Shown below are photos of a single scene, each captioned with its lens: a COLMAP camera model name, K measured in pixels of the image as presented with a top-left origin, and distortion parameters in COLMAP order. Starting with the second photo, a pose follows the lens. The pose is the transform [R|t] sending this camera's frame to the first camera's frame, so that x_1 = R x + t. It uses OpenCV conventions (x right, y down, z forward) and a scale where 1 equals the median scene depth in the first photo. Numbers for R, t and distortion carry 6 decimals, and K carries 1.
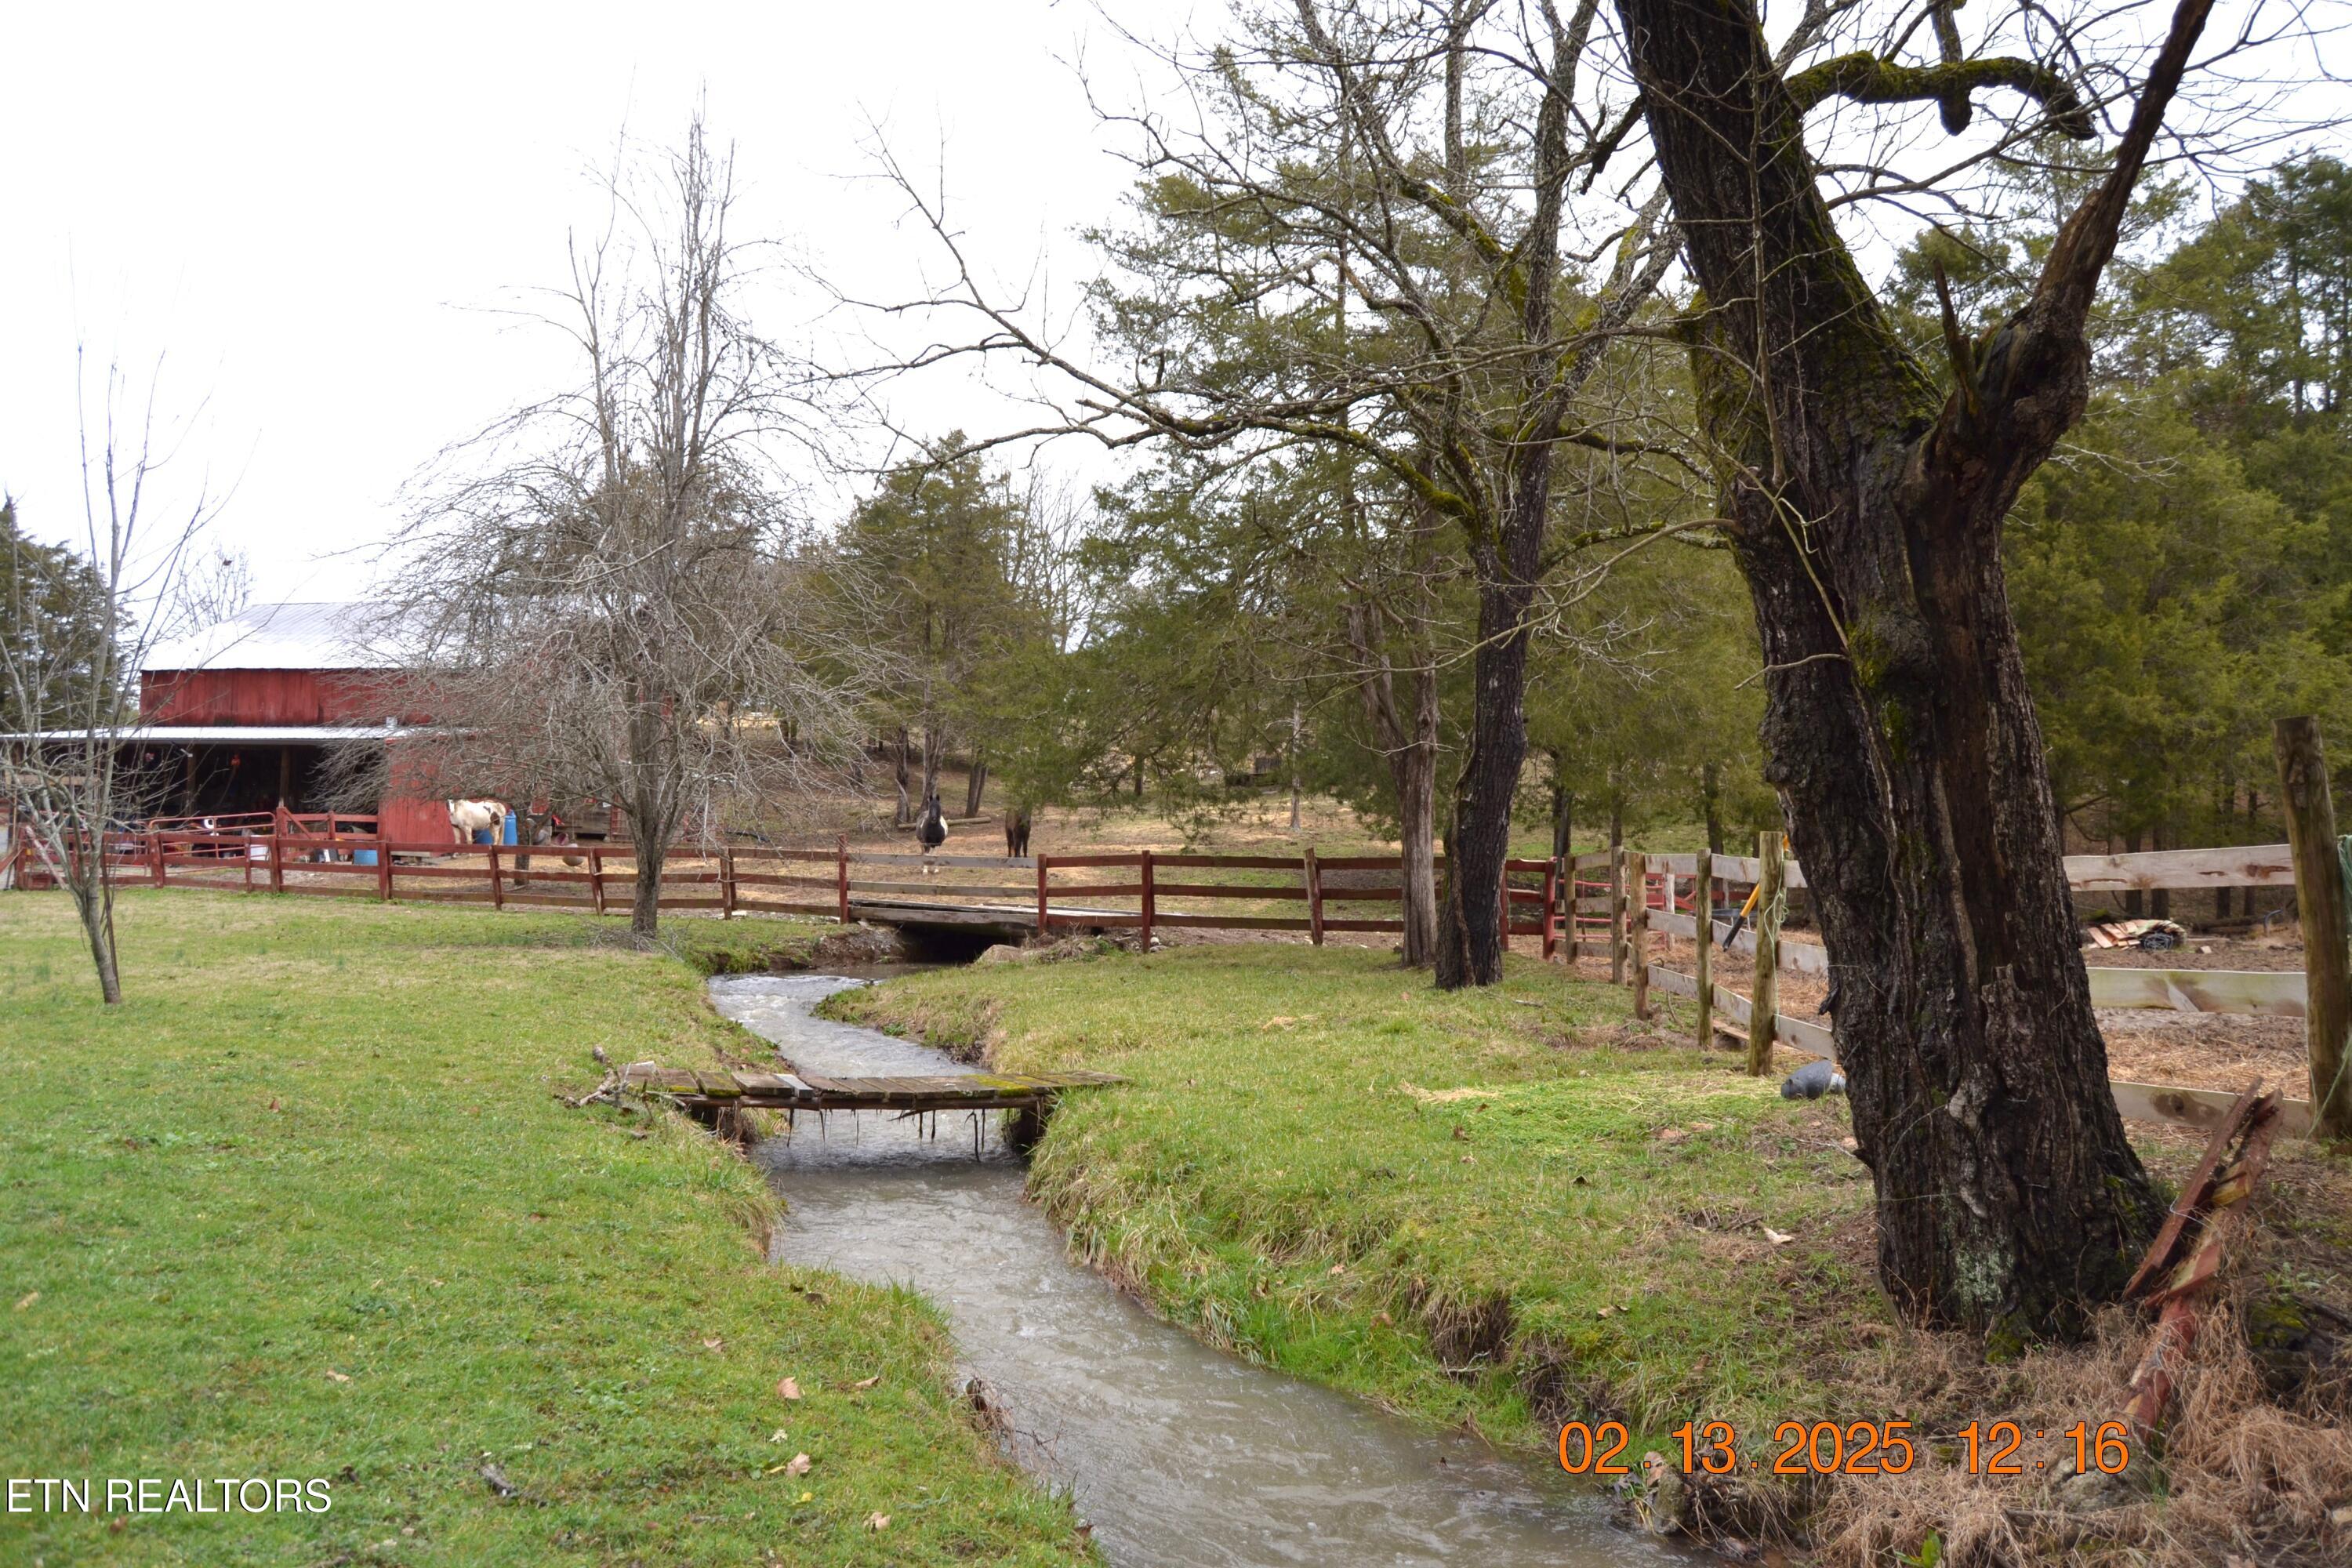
lens RADIAL K [[1878.0, 0, 1209.6], [0, 1878.0, 833.1], [0, 0, 1]] dist [-0.096812, 0.045298]
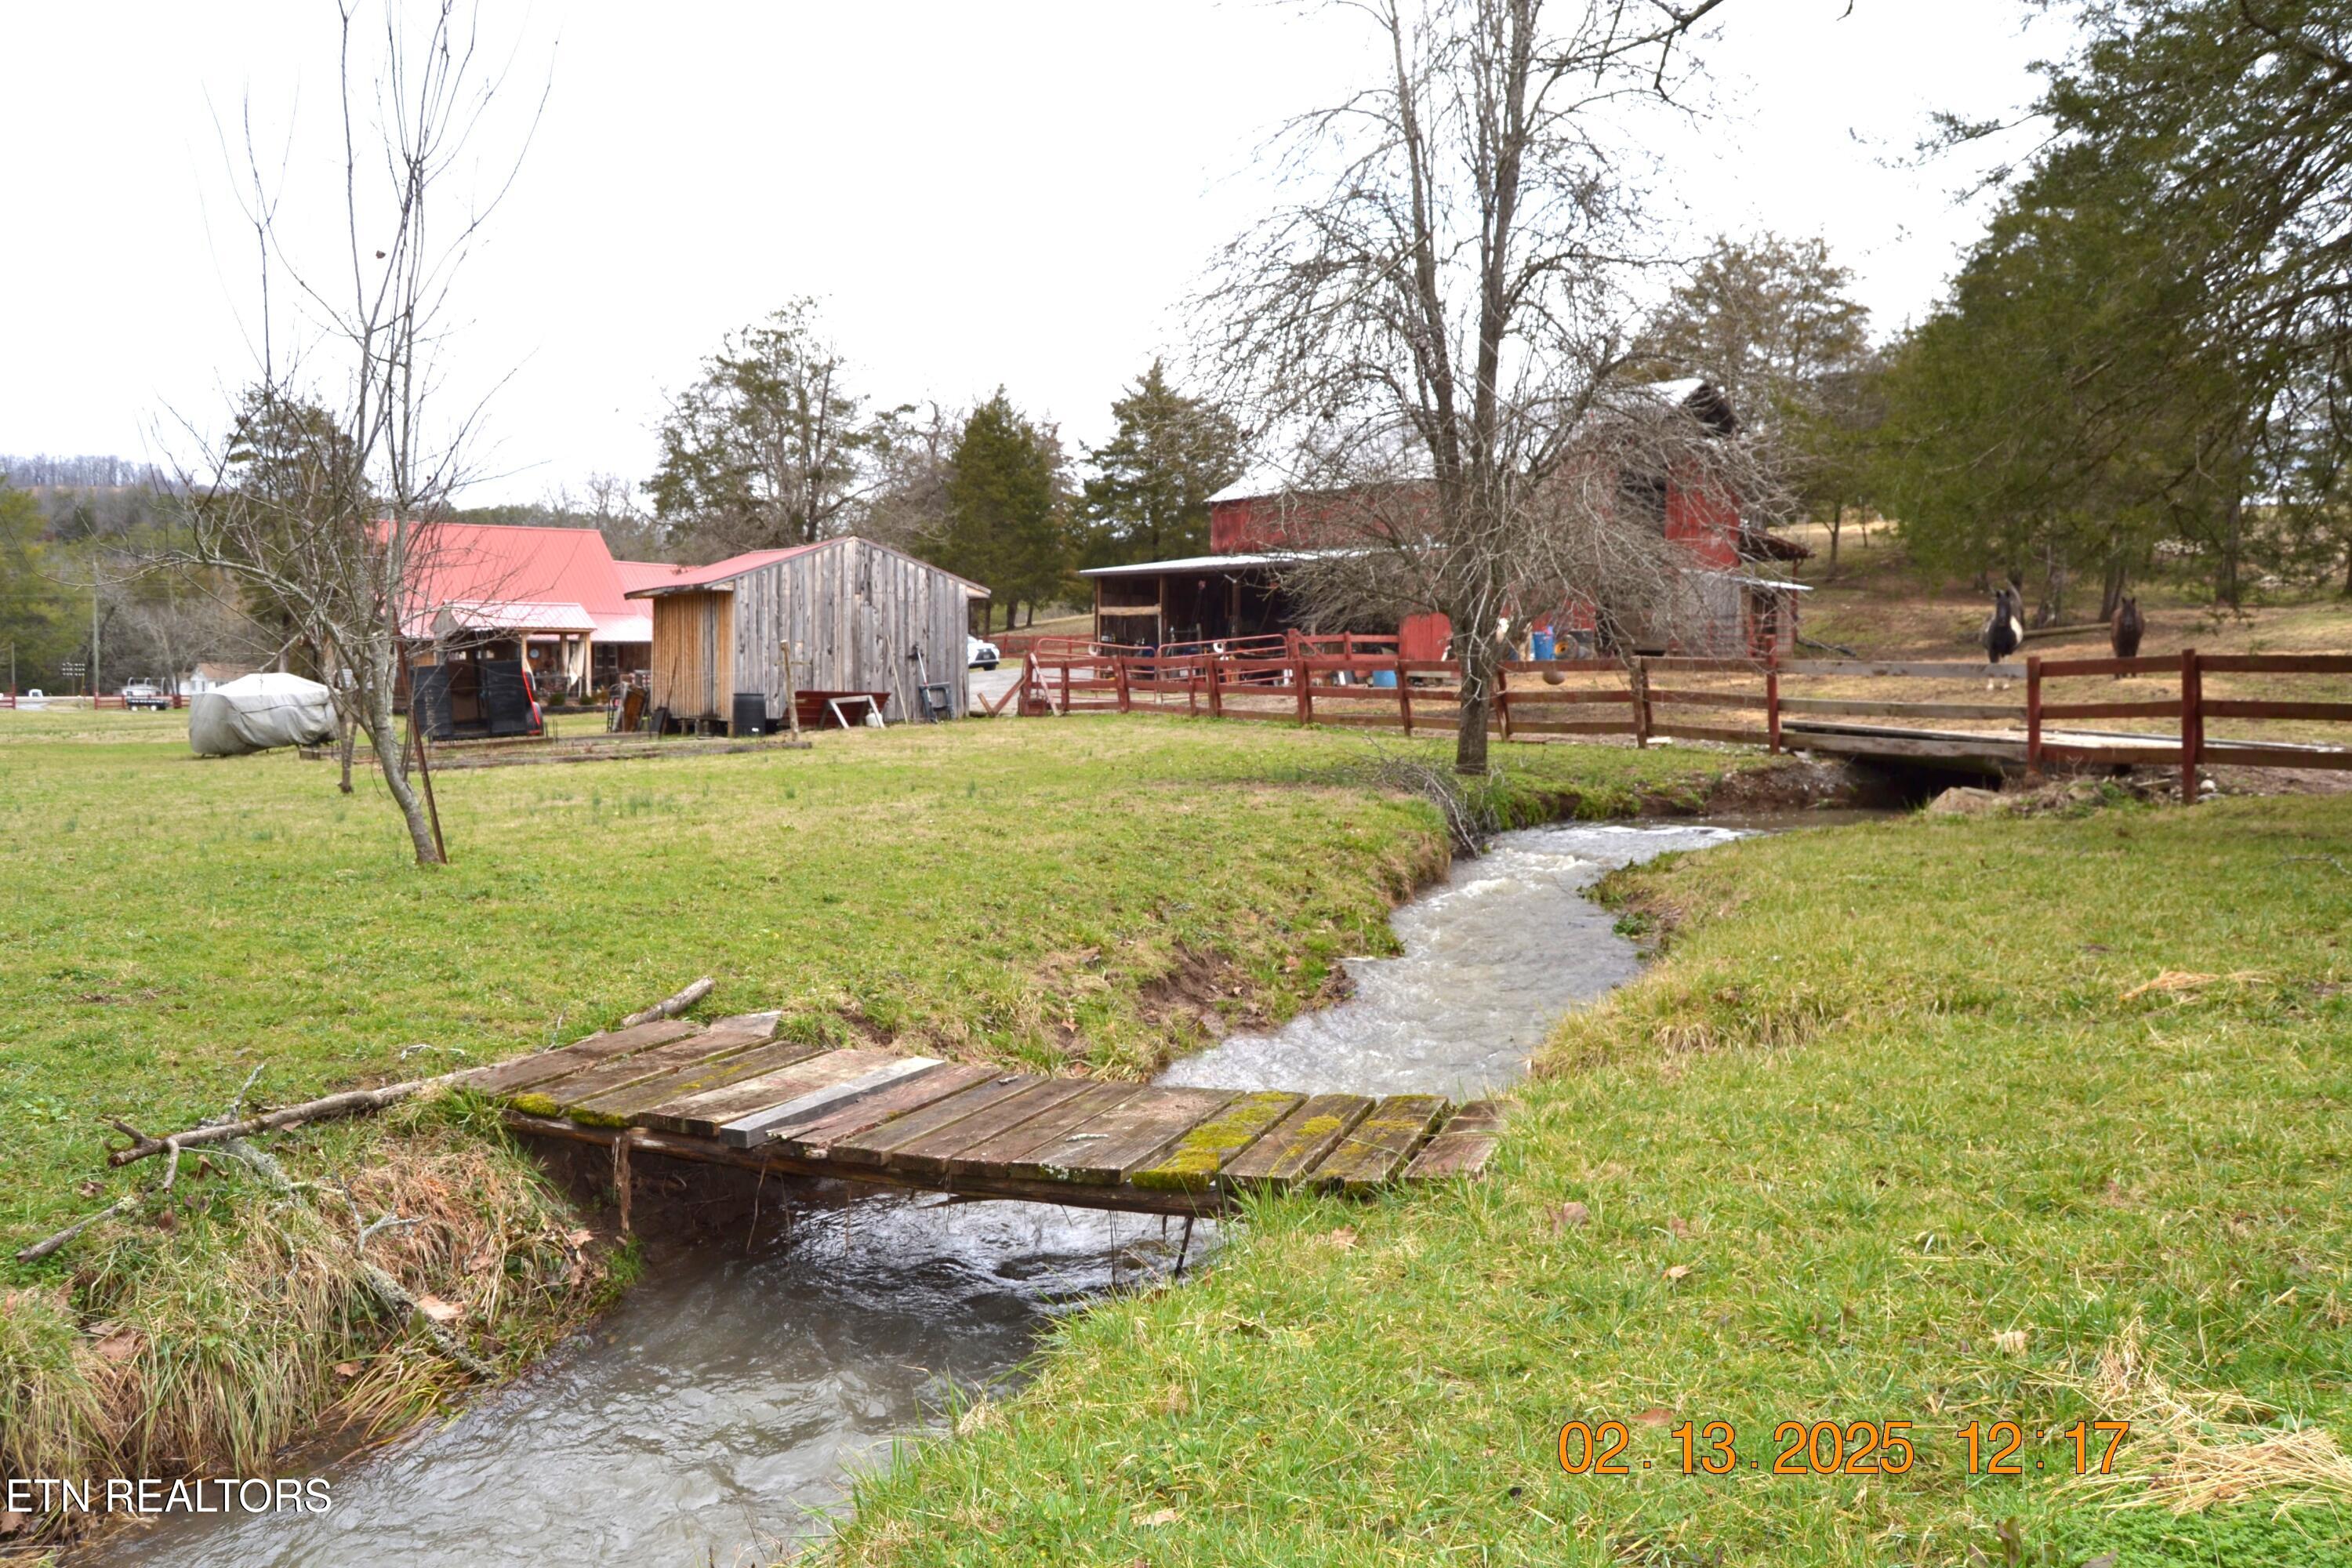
lens RADIAL K [[1878.0, 0, 1192.0], [0, 1878.0, 780.3], [0, 0, 1]] dist [-0.096812, 0.045298]
pose [[0.806036, 0.017989, -0.591594, 0.065470], [0.020864, 0.998053, 0.058775, 0.010373], [0.591499, -0.059718, 0.804091, 0.279525]]
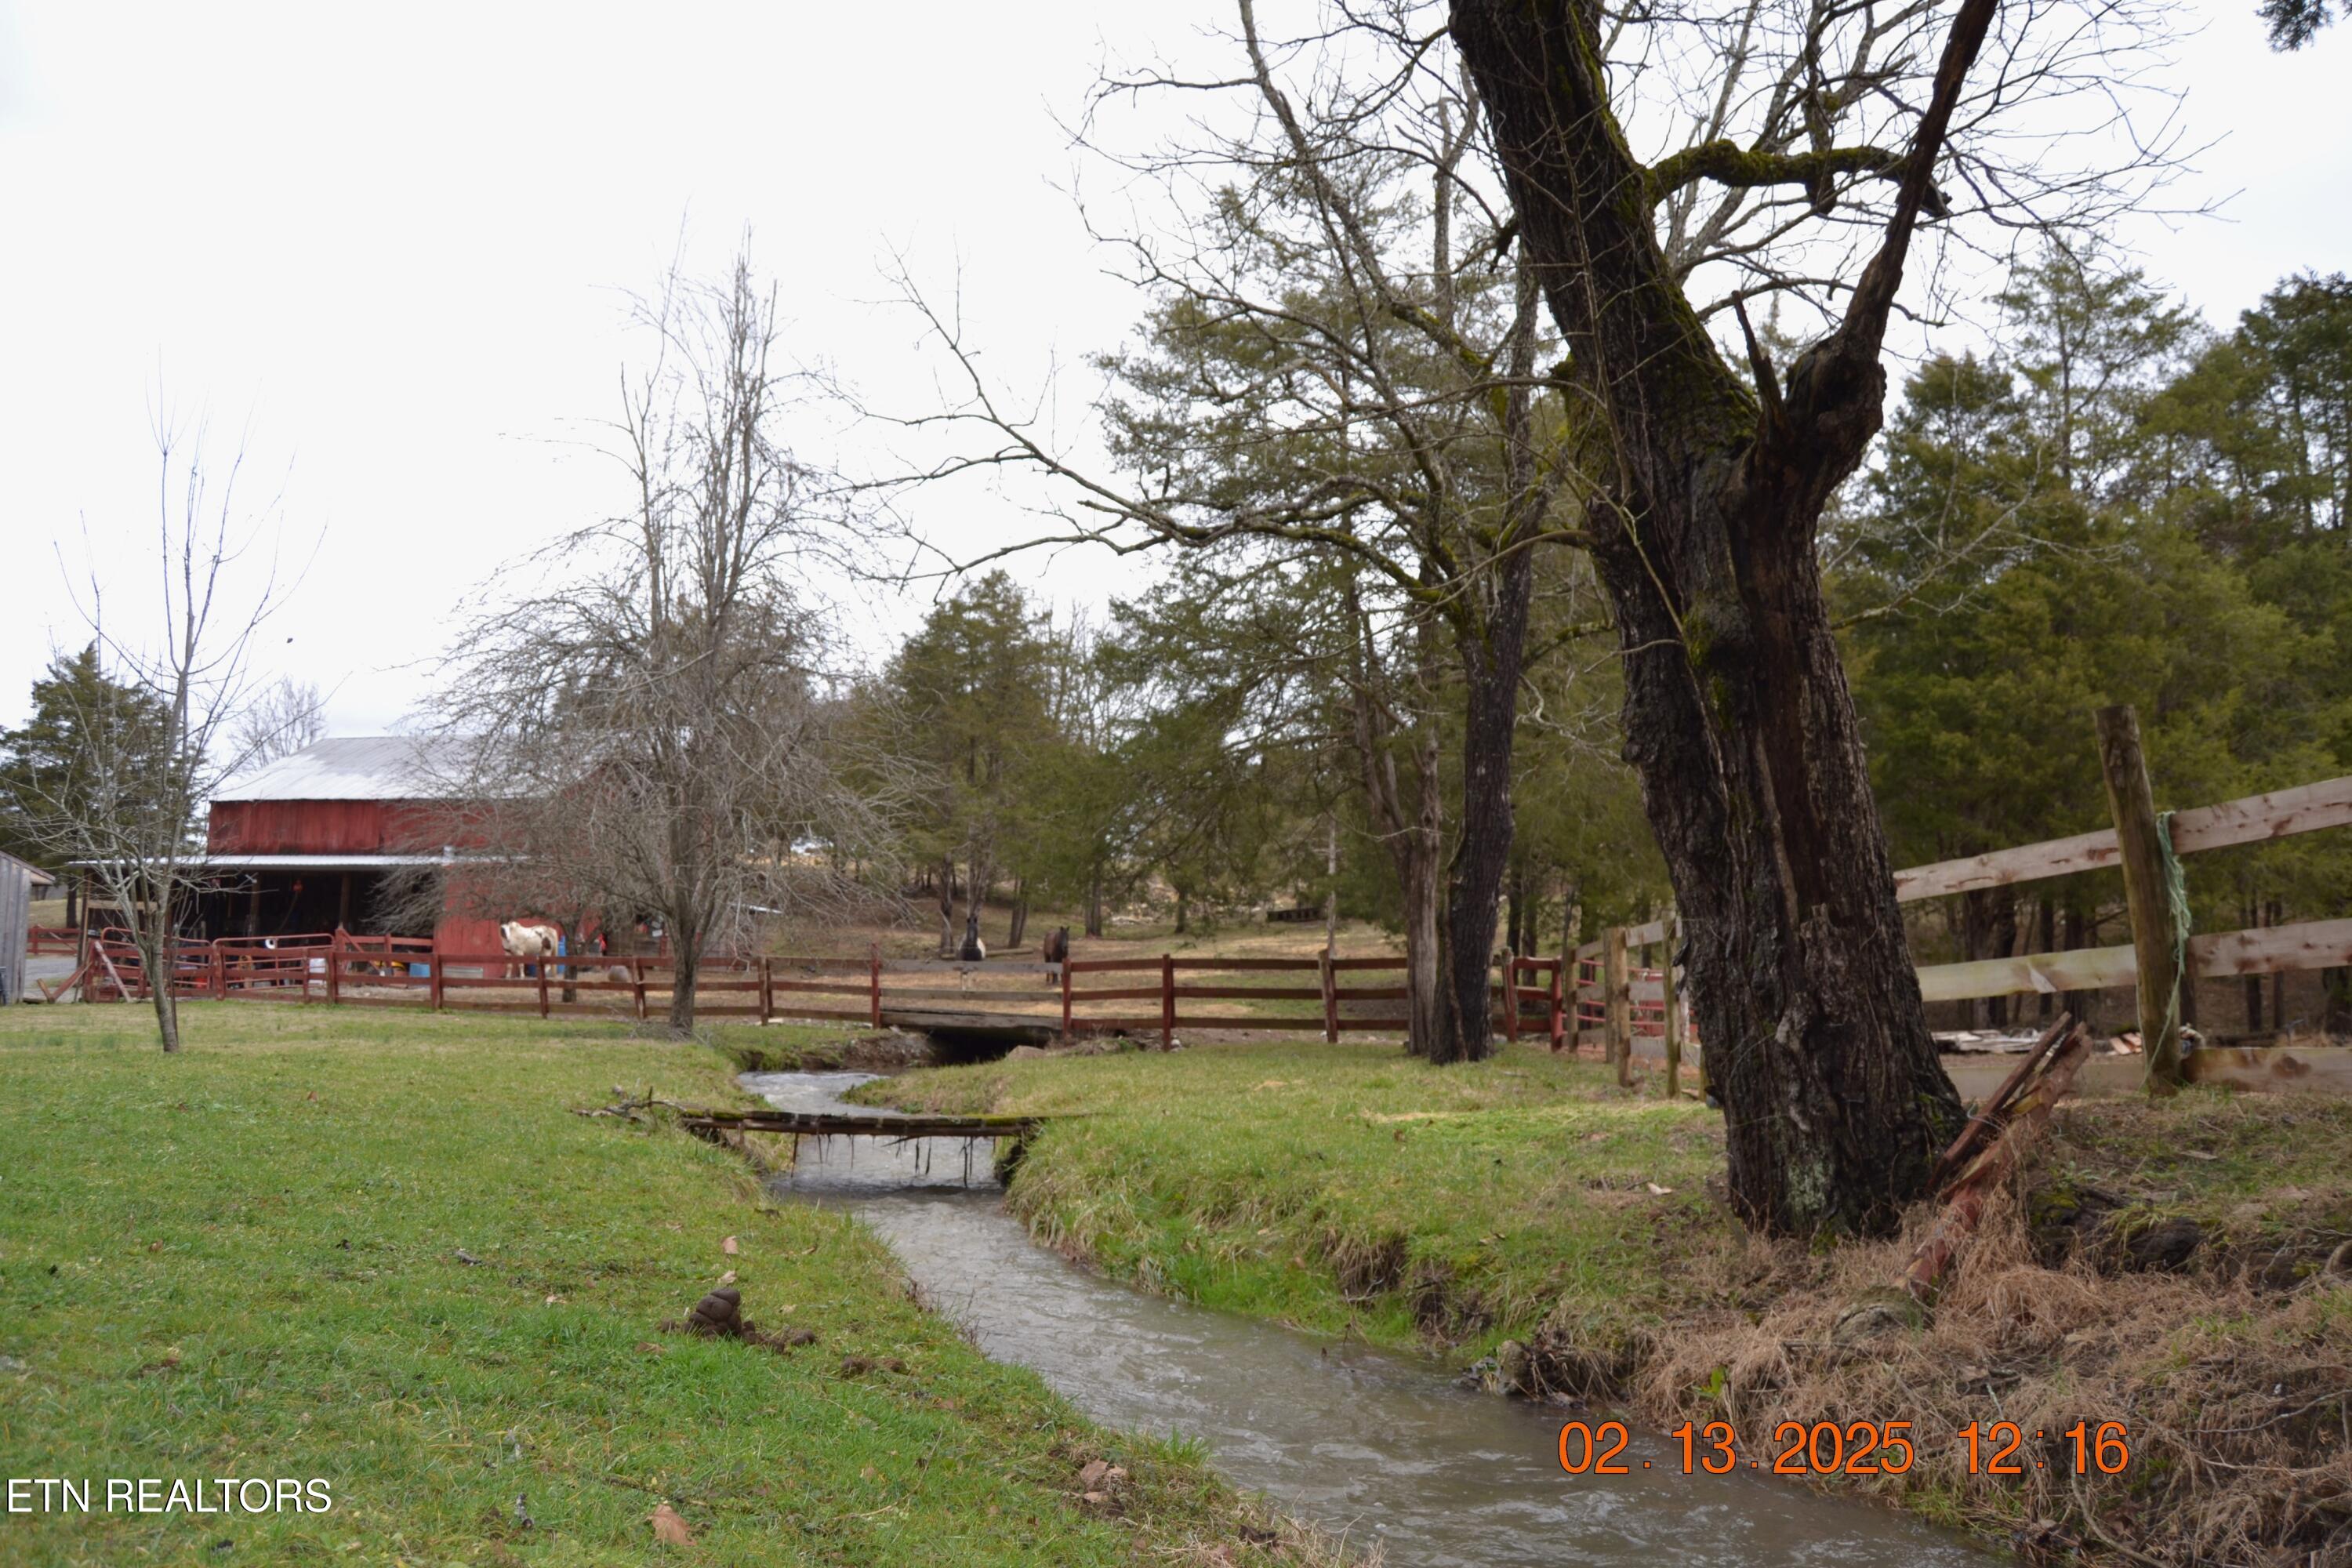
lens RADIAL K [[1878.0, 0, 1209.4], [0, 1878.0, 836.6], [0, 0, 1]] dist [-0.096812, 0.045298]
pose [[0.999574, -0.003653, -0.028952, 0.019918], [0.001383, 0.996949, -0.078044, 0.025678], [0.029148, 0.077971, 0.996529, -0.031259]]
